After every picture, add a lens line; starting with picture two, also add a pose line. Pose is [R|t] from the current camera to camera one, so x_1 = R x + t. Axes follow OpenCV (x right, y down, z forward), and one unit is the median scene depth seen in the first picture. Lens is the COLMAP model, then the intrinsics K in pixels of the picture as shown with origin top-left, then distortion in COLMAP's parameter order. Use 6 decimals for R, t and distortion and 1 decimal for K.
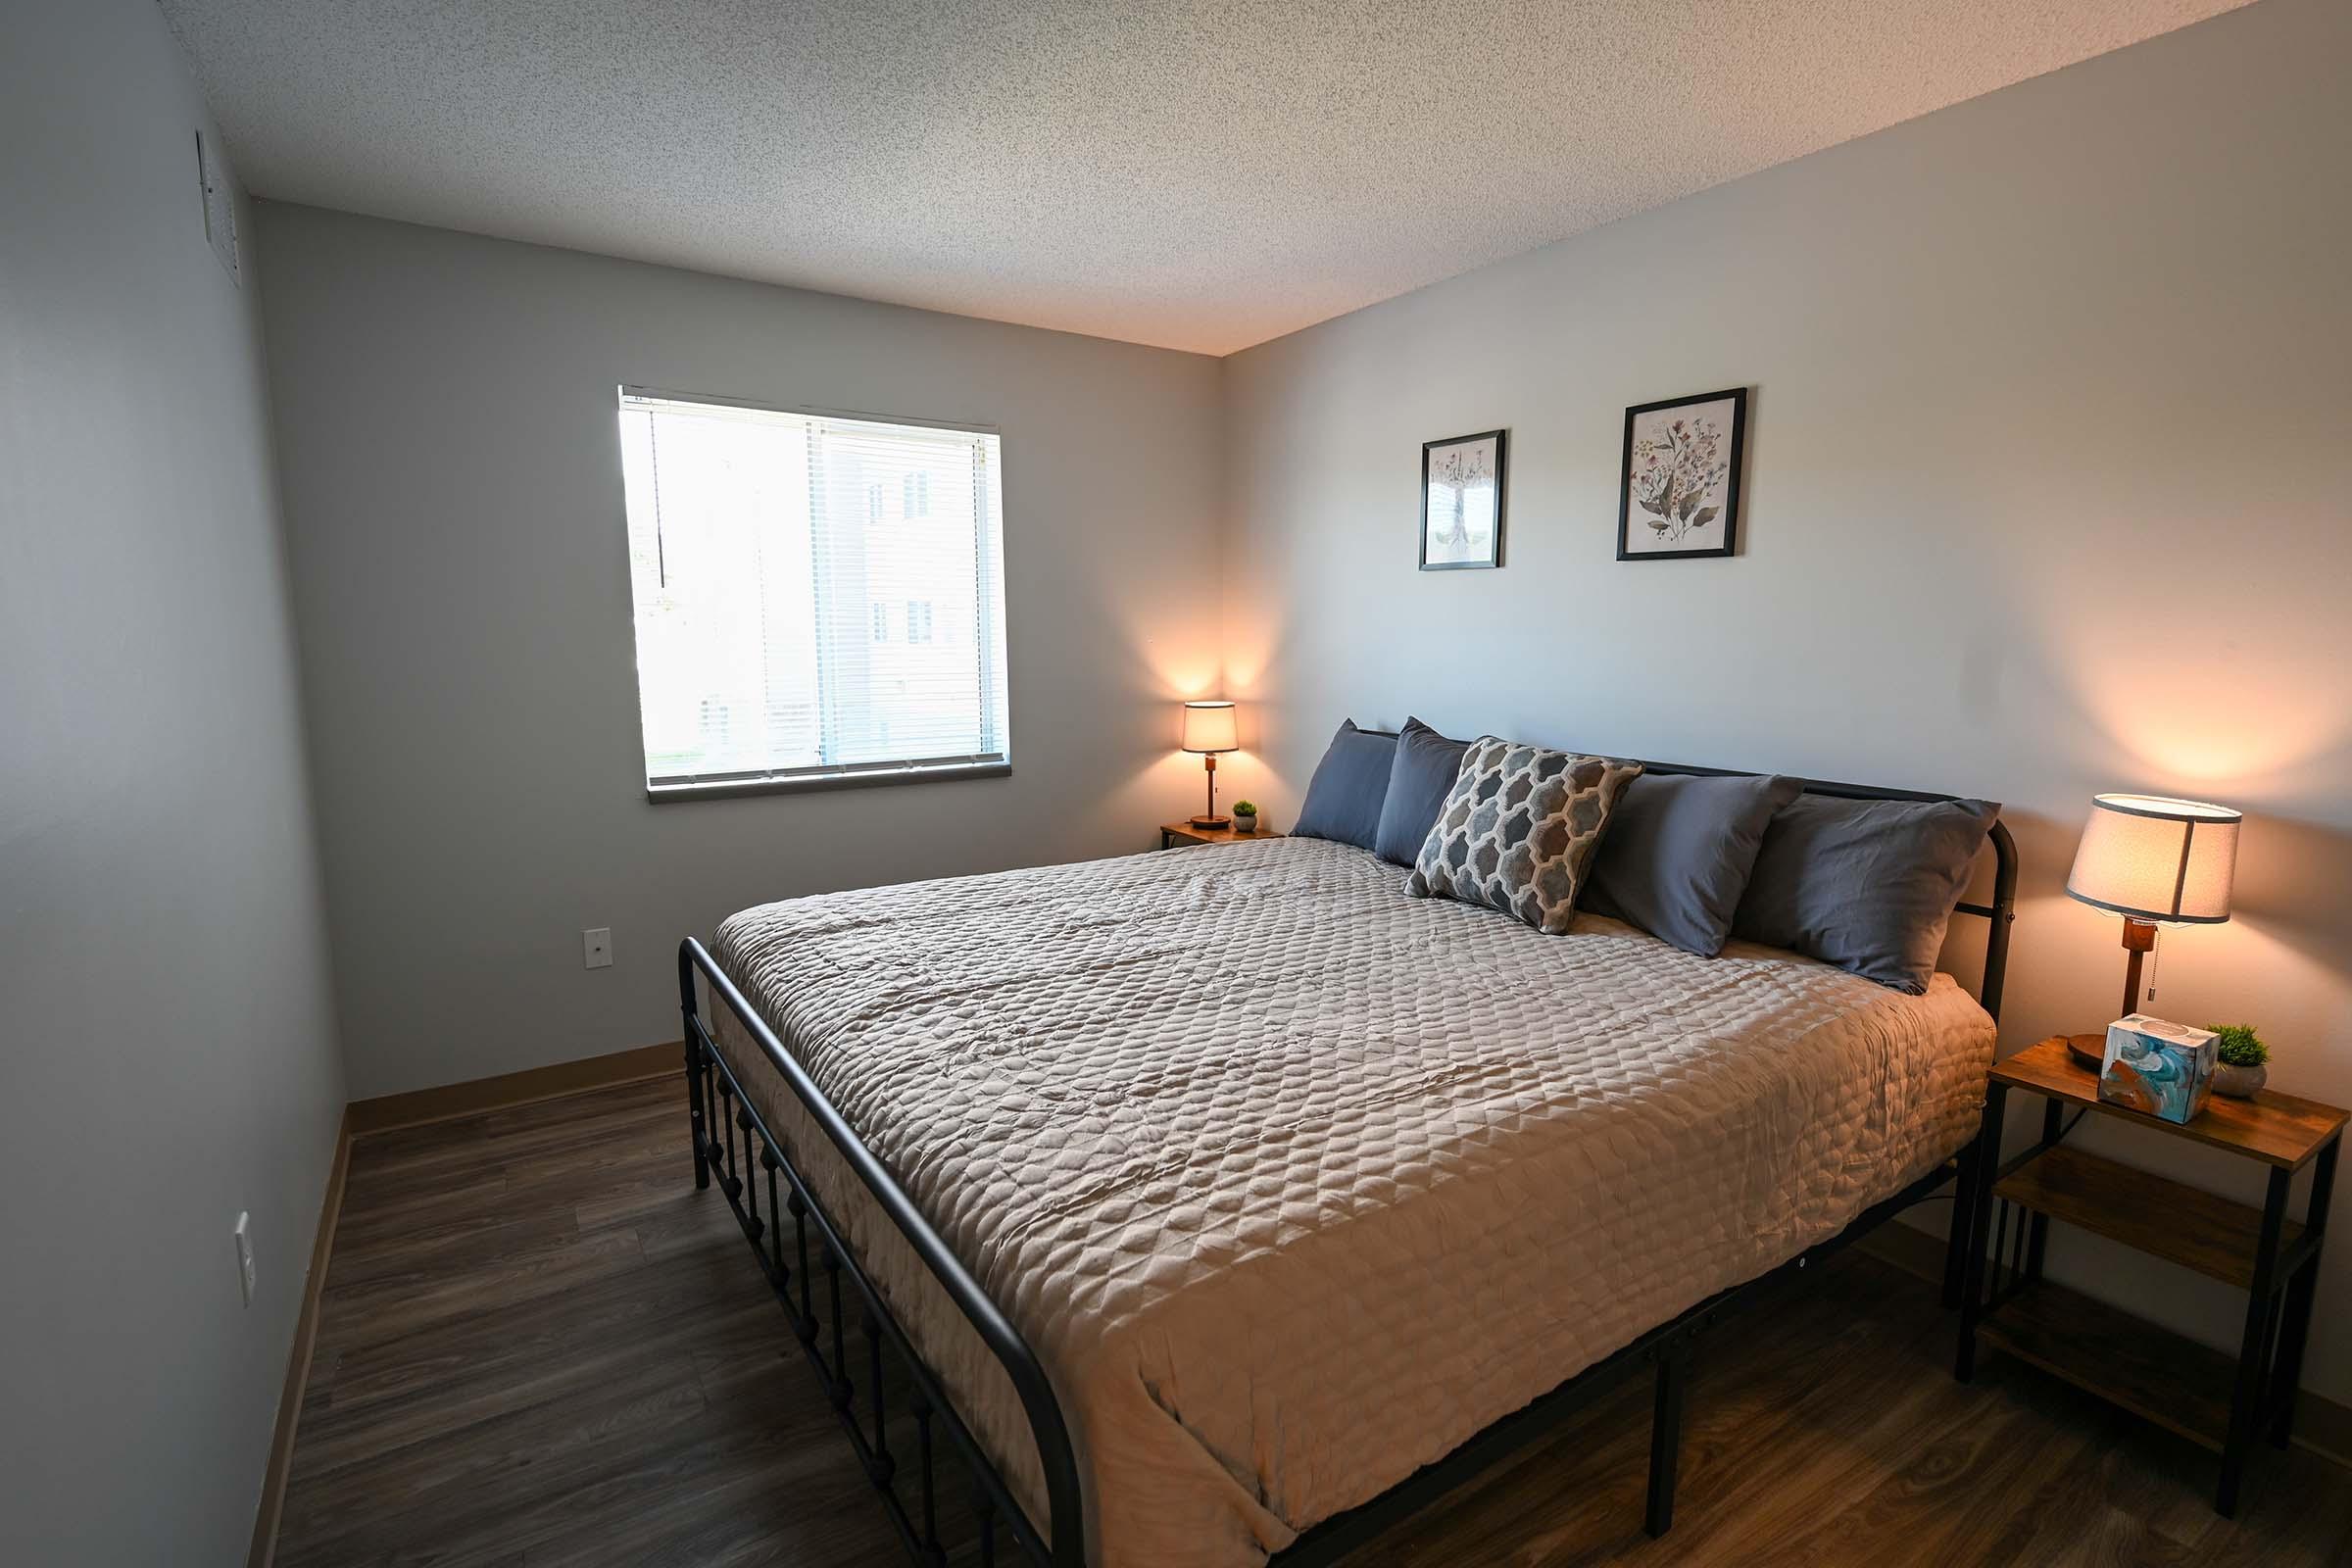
lens RADIAL K [[1099.3, 0, 1167.4], [0, 1099.3, 782.8], [0, 0, 1]] dist [-0.003135, -0.000249]
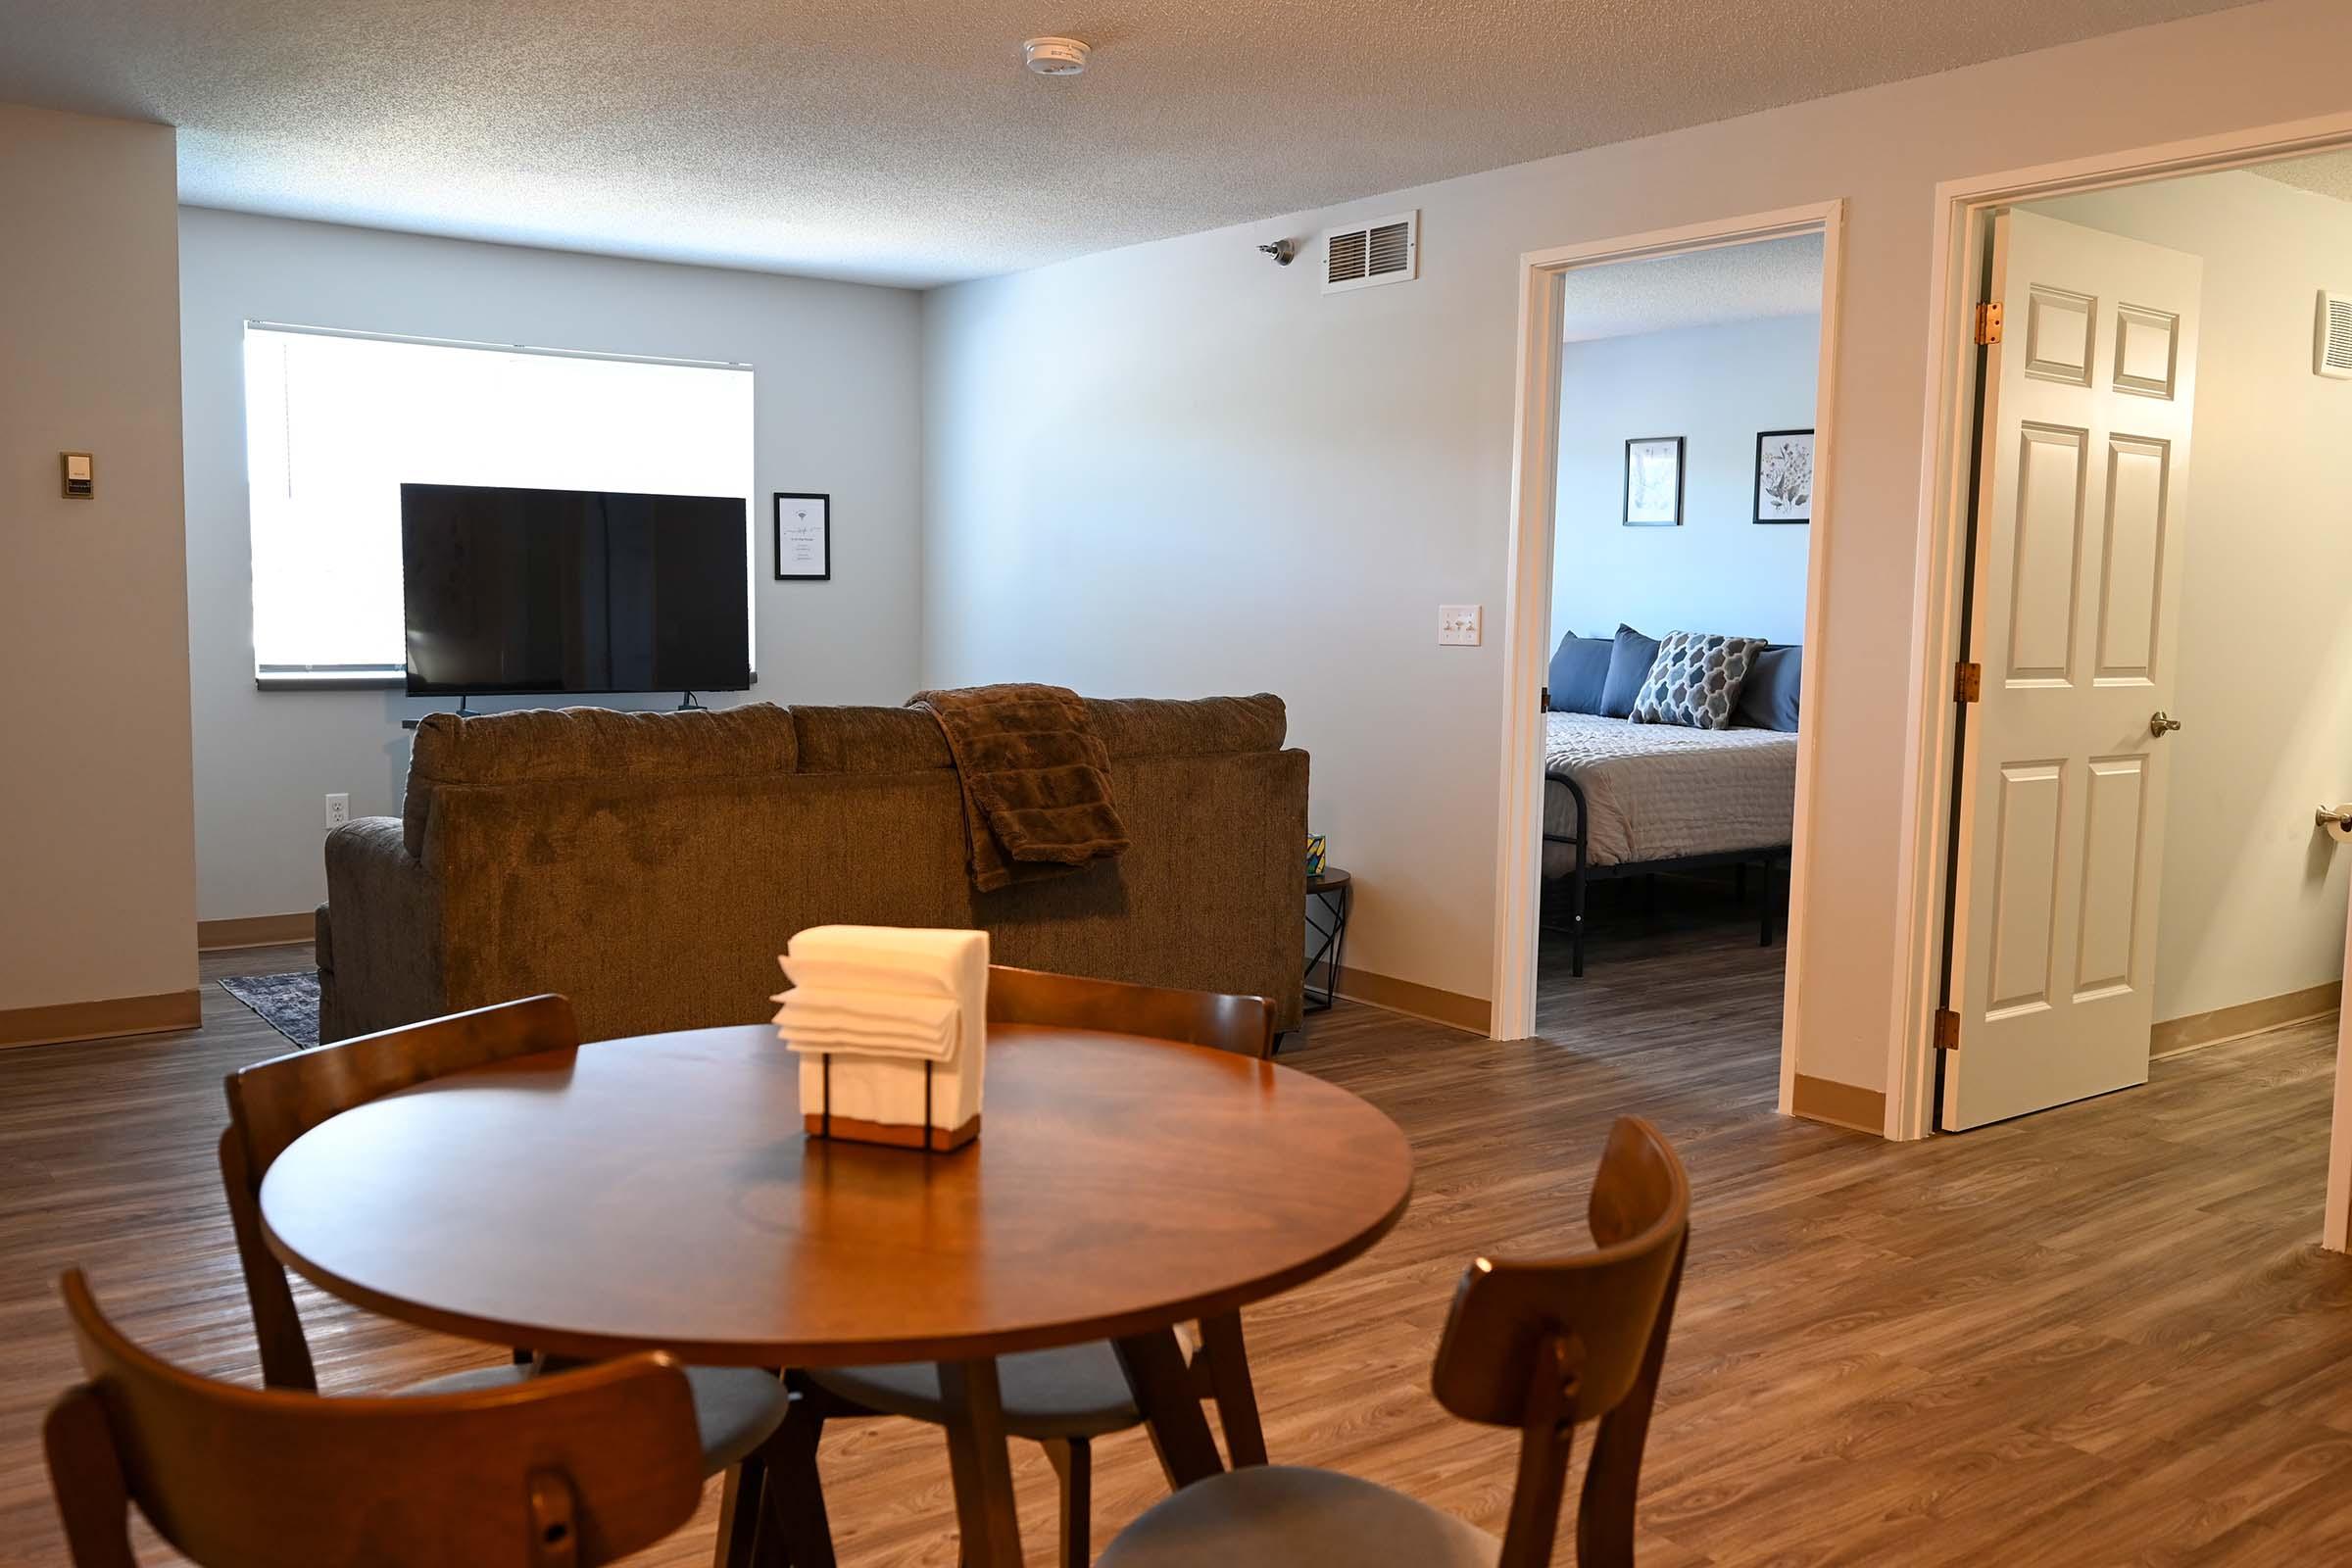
lens RADIAL K [[1954.0, 0, 1175.6], [0, 1954.0, 782.8], [0, 0, 1]] dist [-0.001927, -0.002392]
pose [[0.997101, 0.008570, 0.075601, -0.716510], [-0.005097, 0.998927, -0.046022, 0.346197], [-0.075914, 0.045503, 0.996076, -1.955178]]
